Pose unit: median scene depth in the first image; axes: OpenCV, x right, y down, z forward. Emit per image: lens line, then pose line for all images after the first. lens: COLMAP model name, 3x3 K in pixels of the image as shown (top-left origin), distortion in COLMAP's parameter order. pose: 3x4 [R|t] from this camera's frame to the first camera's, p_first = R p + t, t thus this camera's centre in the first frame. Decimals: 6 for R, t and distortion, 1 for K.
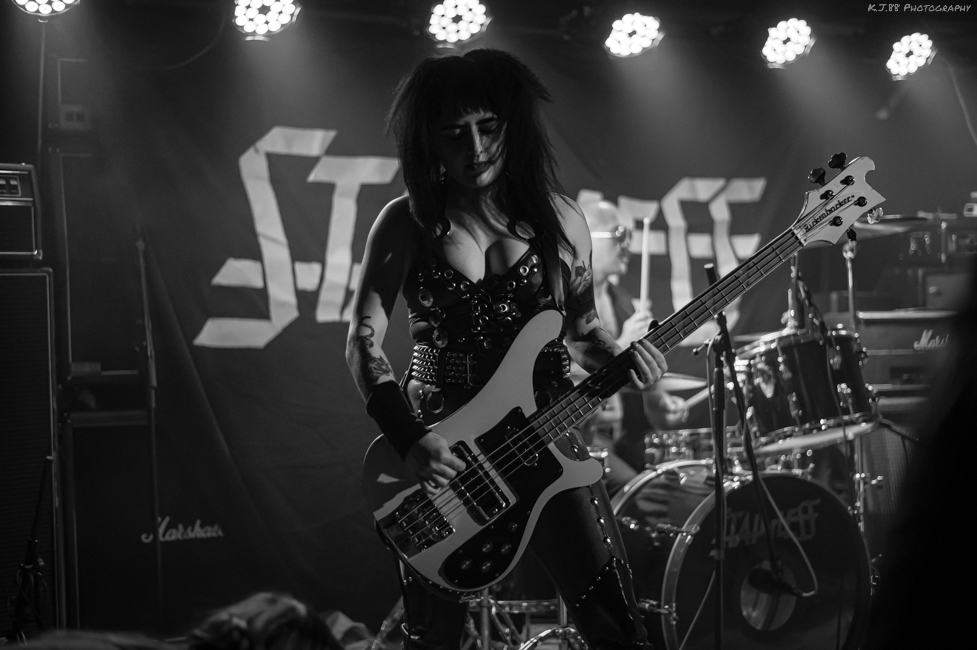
lens RADIAL K [[1354.2, 0, 488.5], [0, 1354.2, 325.0], [0, 0, 1]] dist [-0.096734, 0.010216]
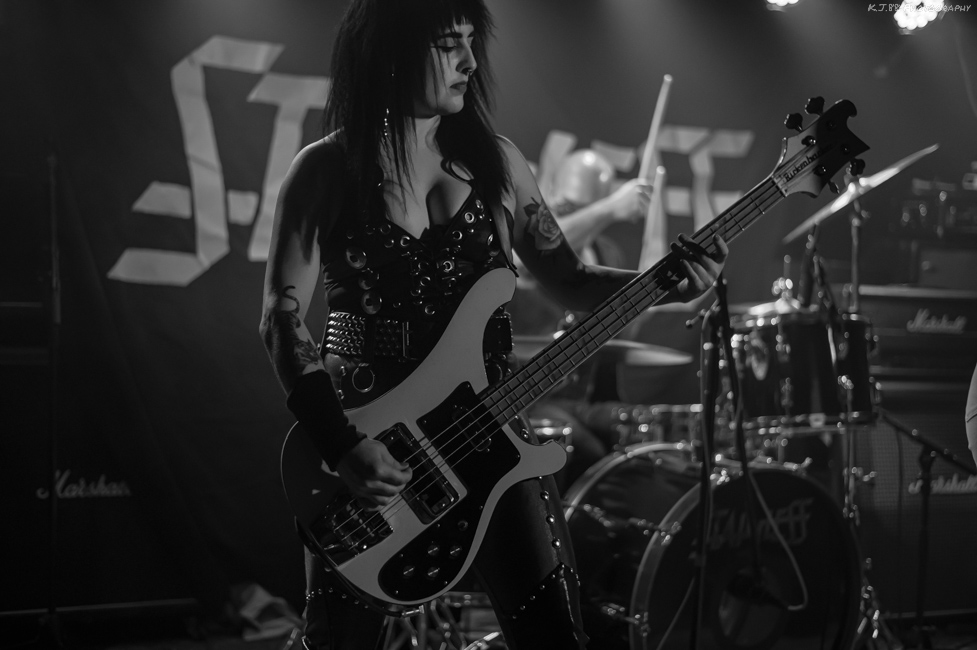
lens RADIAL K [[1354.2, 0, 488.5], [0, 1354.2, 325.0], [0, 0, 1]] dist [-0.096734, 0.010216]
pose [[0.997238, 0.058551, 0.045693, -0.008926], [-0.060300, 0.997461, 0.037891, -0.002813], [-0.043358, -0.040541, 0.998237, 0.113752]]
